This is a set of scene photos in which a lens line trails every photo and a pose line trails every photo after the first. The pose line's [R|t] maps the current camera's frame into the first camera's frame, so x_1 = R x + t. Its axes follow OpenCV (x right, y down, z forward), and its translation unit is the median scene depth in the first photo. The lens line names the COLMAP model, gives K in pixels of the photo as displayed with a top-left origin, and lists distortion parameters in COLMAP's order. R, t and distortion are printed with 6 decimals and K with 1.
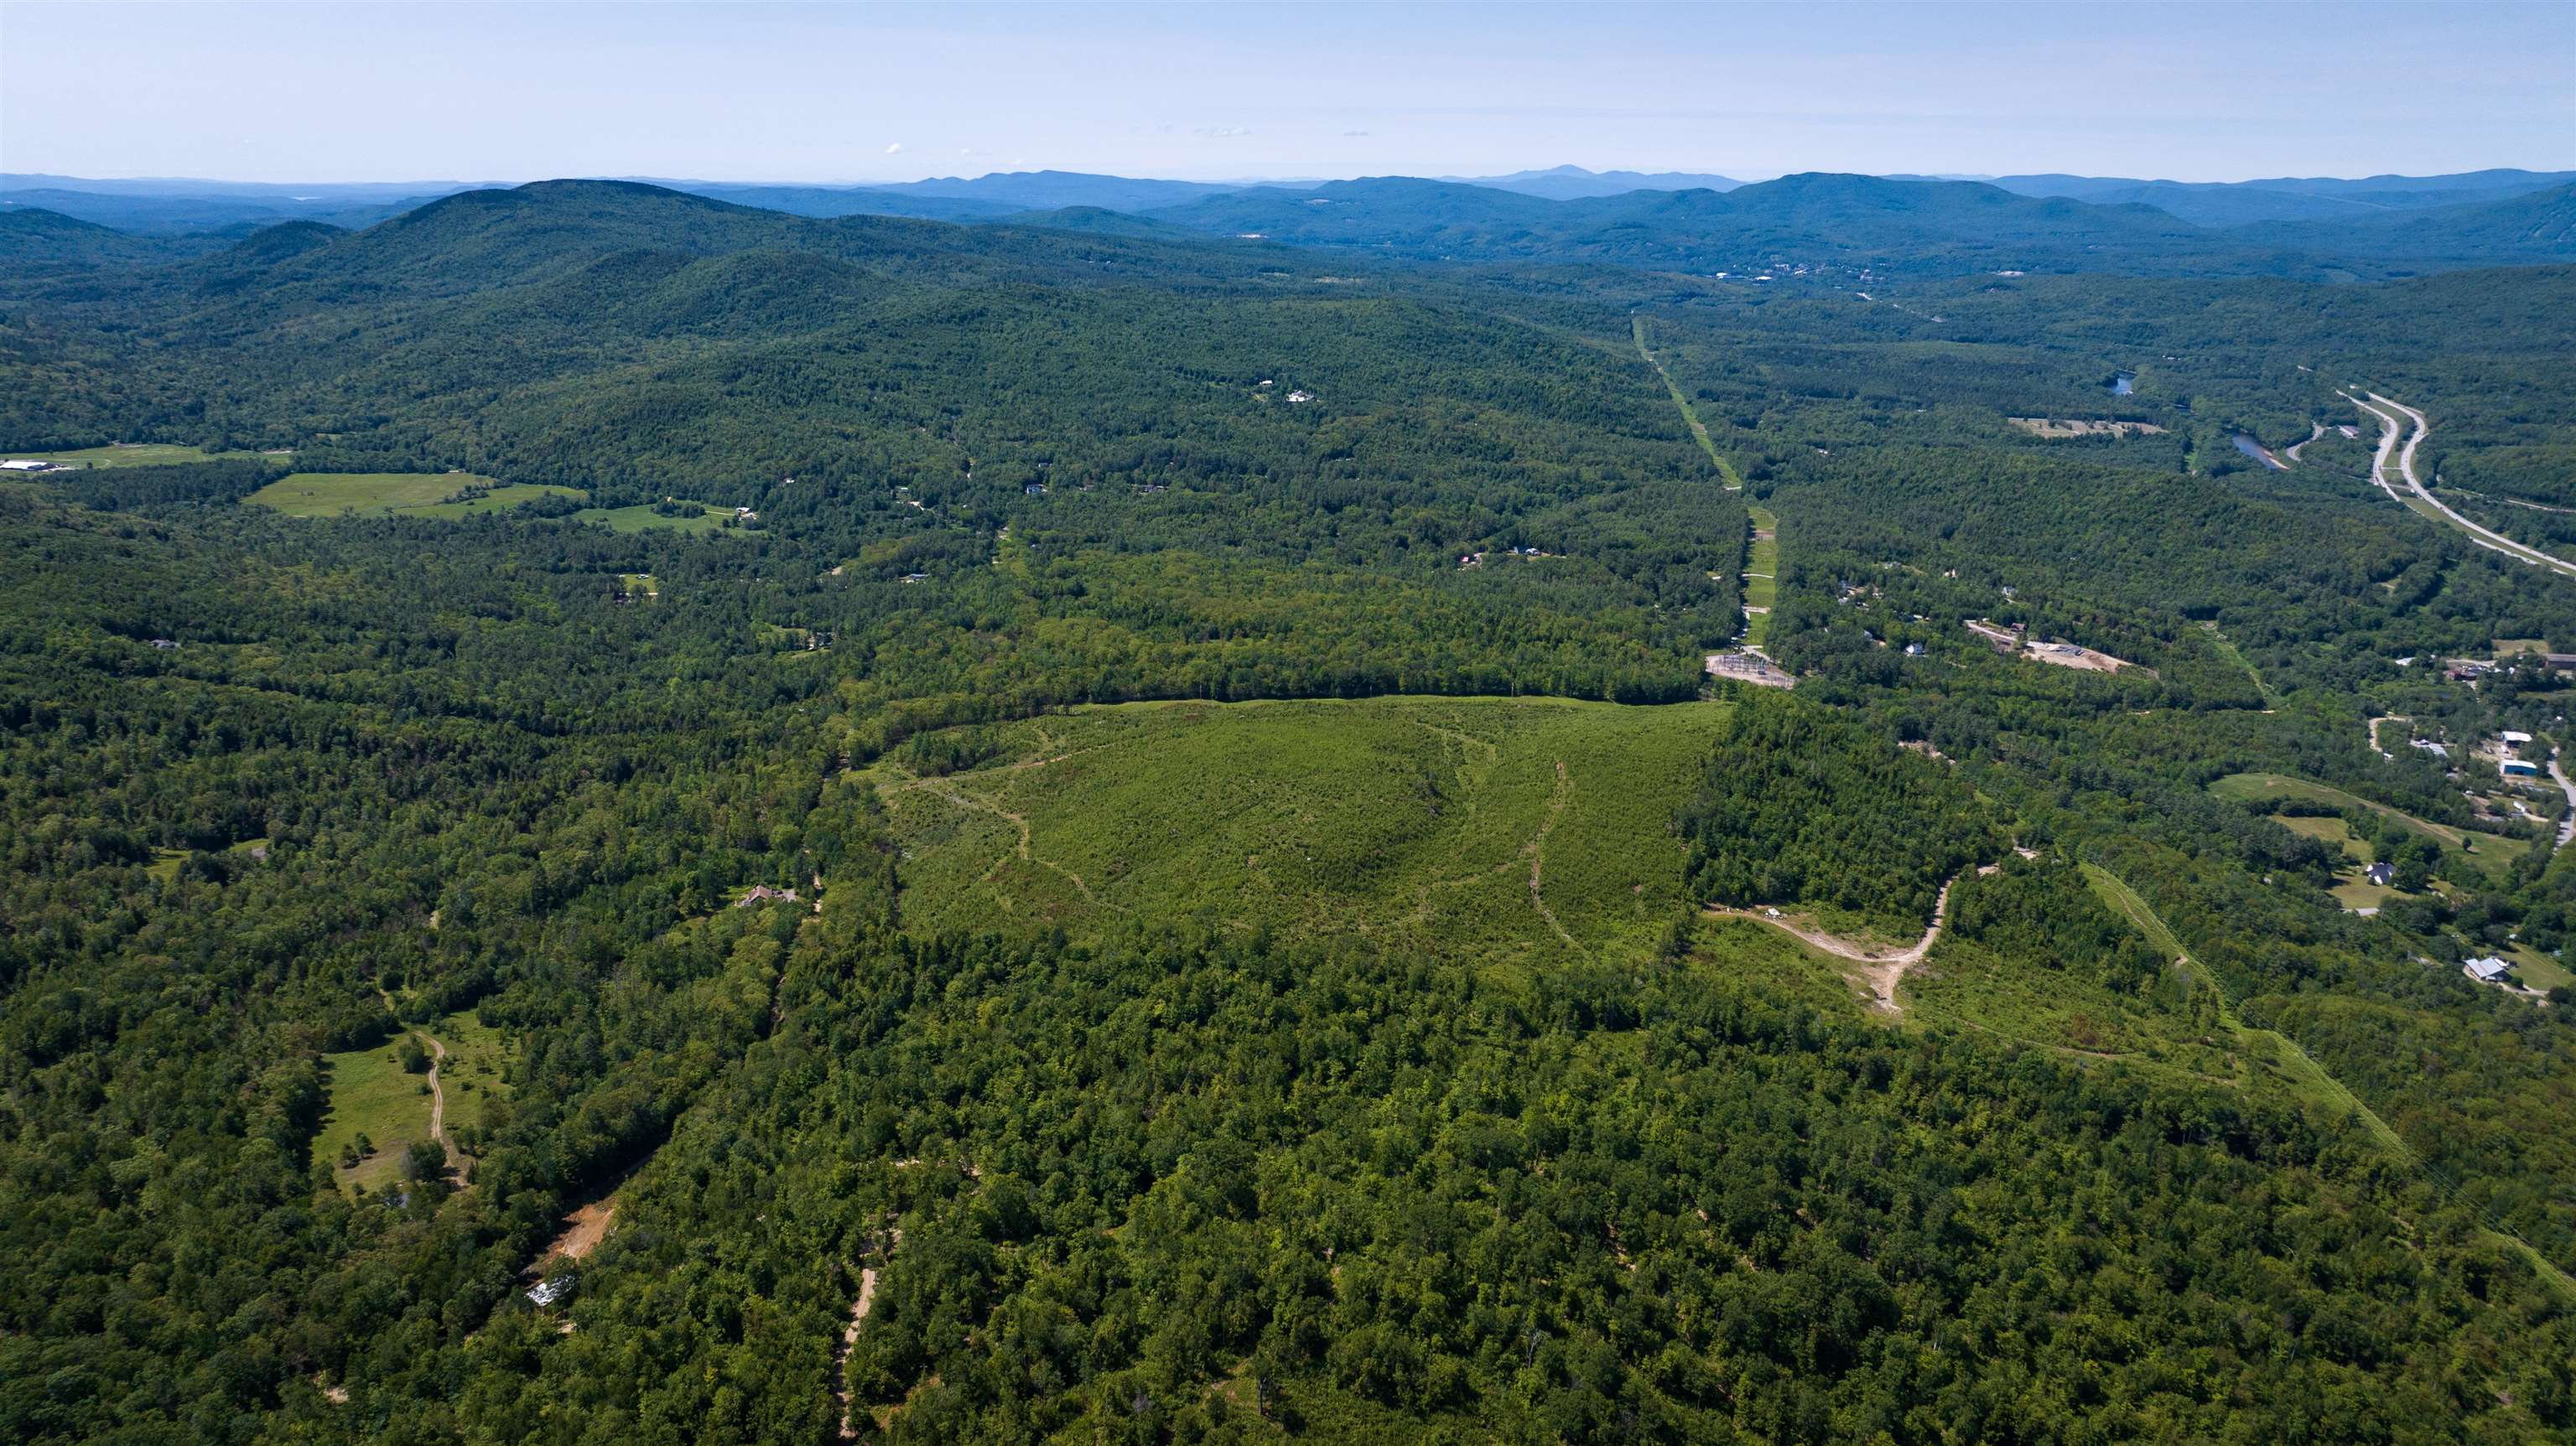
lens RADIAL K [[1843.7, 0, 1293.2], [0, 1843.7, 720.2], [0, 0, 1]] dist [-0.009860, 0.003588]
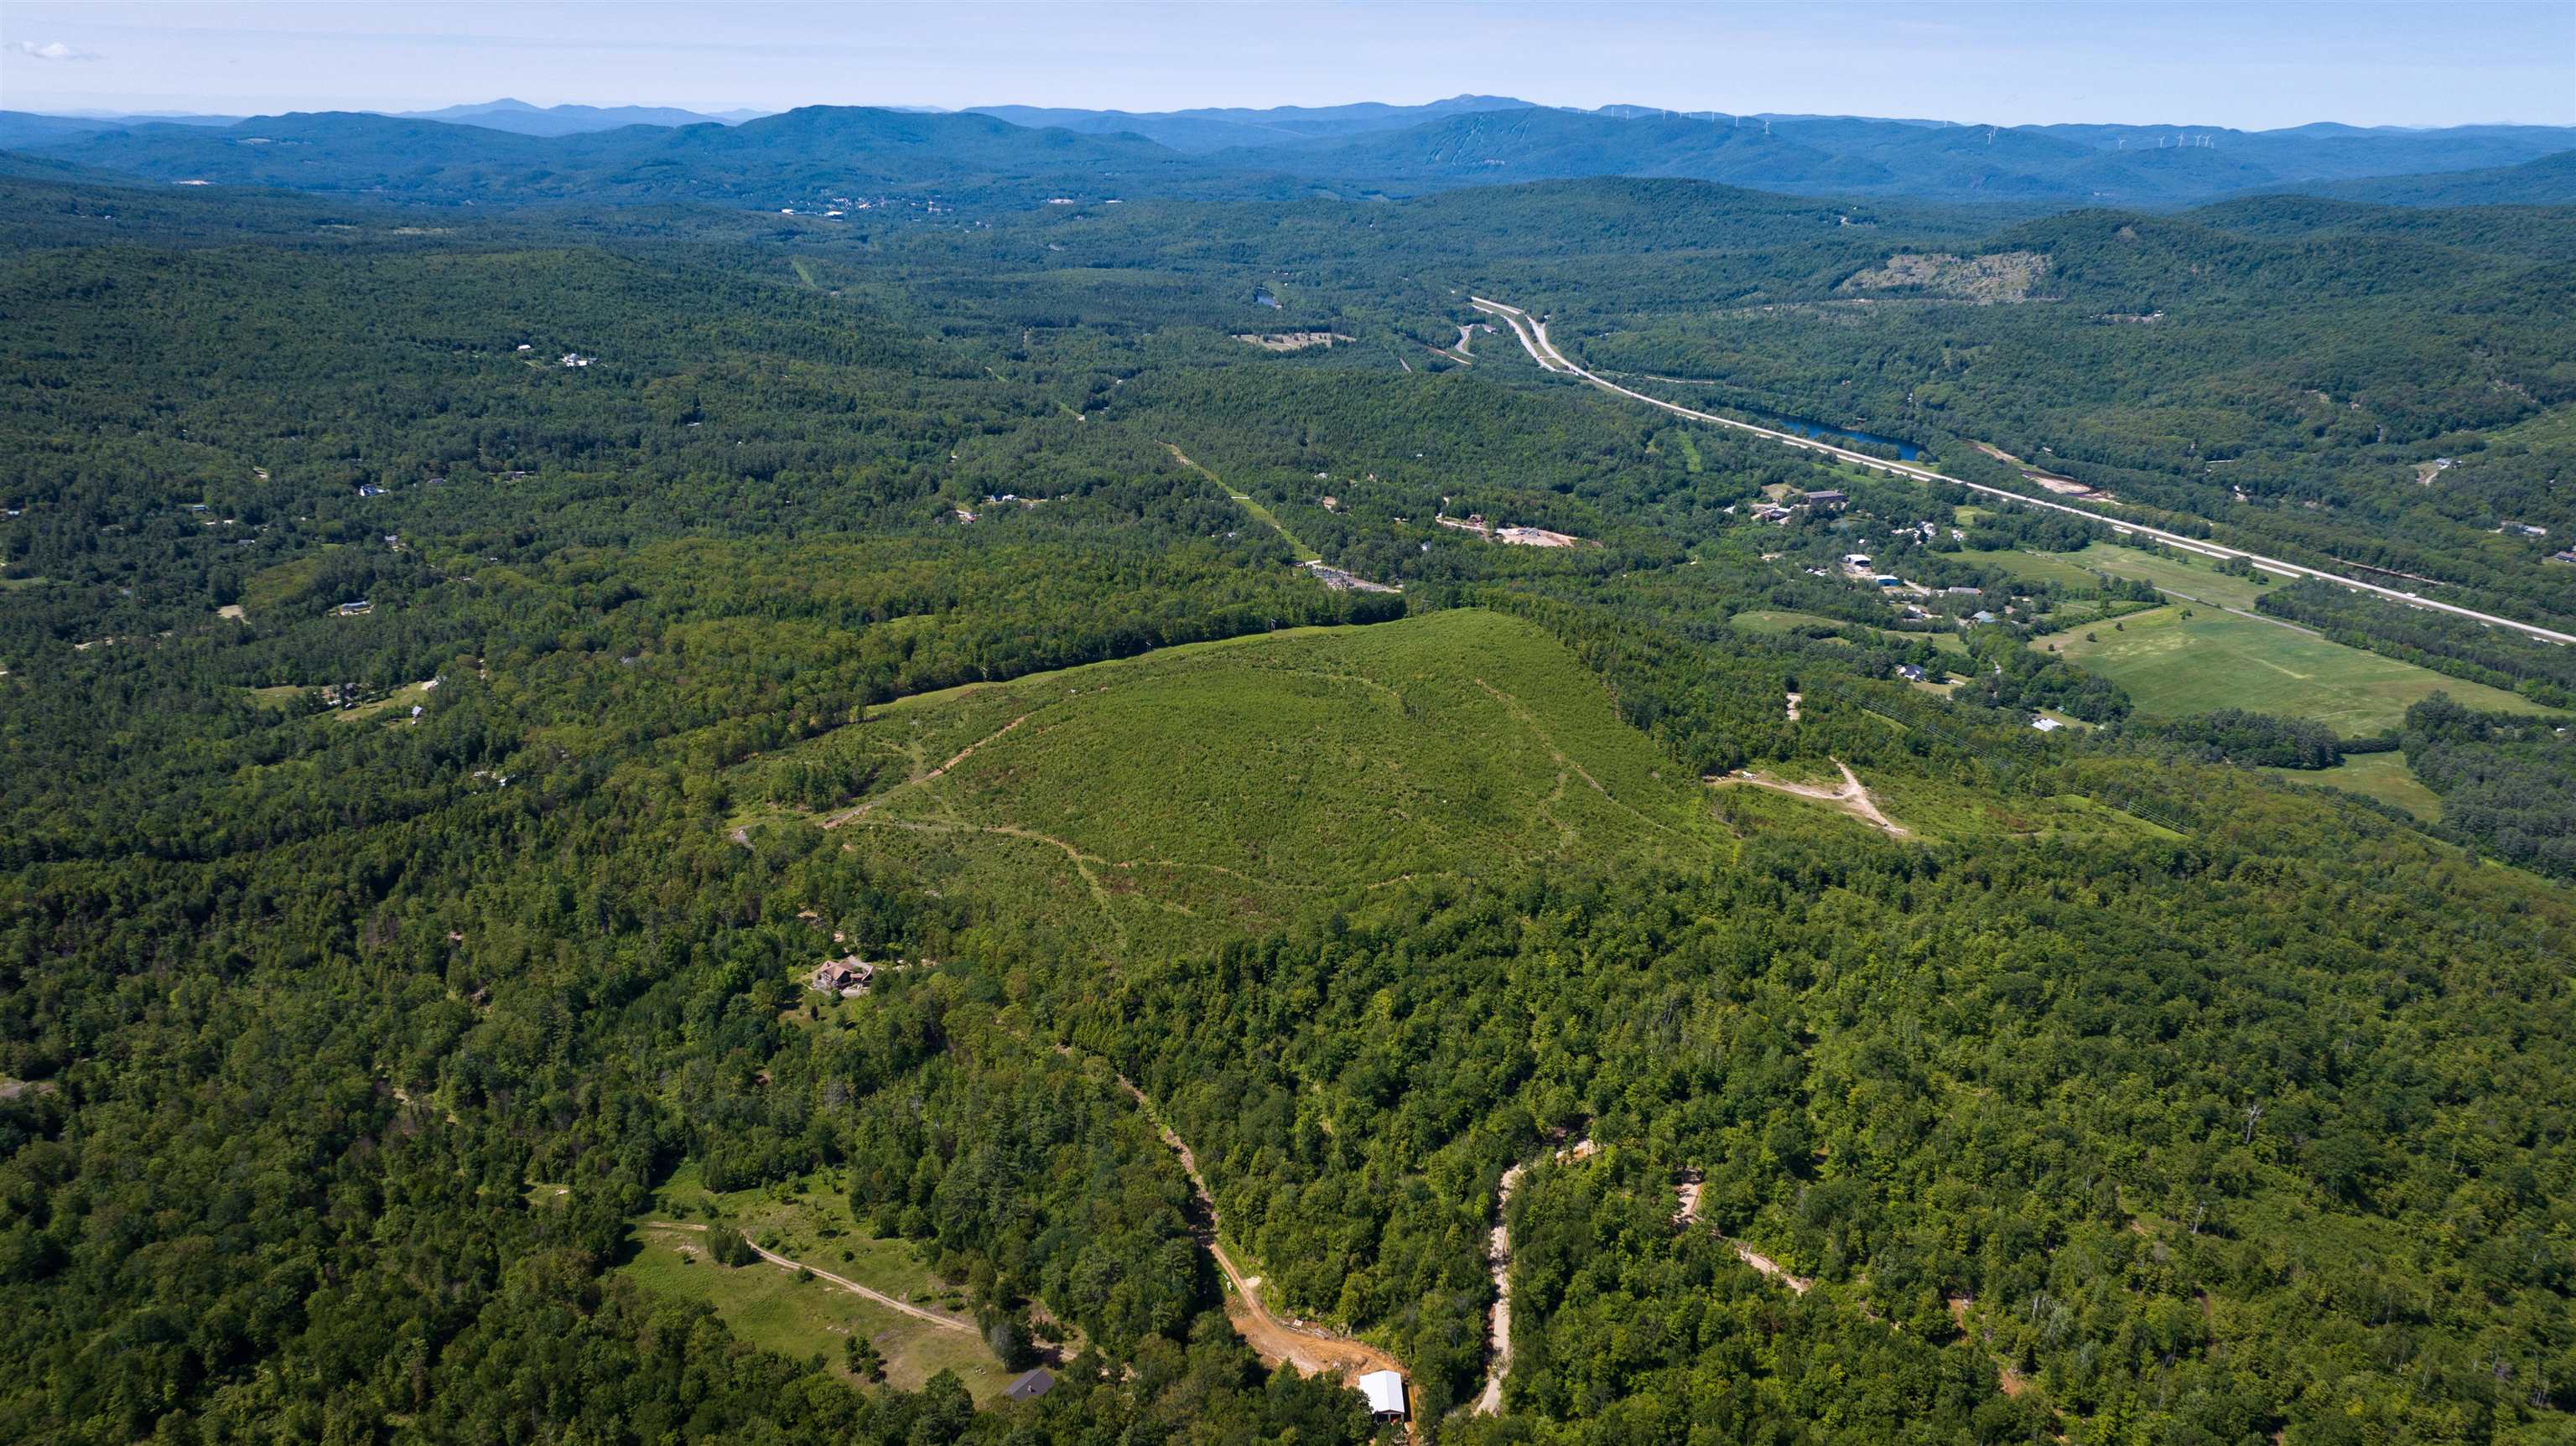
lens RADIAL K [[1843.7, 0, 1291.6], [0, 1843.7, 726.0], [0, 0, 1]] dist [-0.009860, 0.003588]
pose [[0.854623, -0.165841, 0.492053, -0.275984], [0.147921, 0.986117, 0.075444, -0.026746], [-0.497734, 0.008309, 0.867290, 0.084290]]
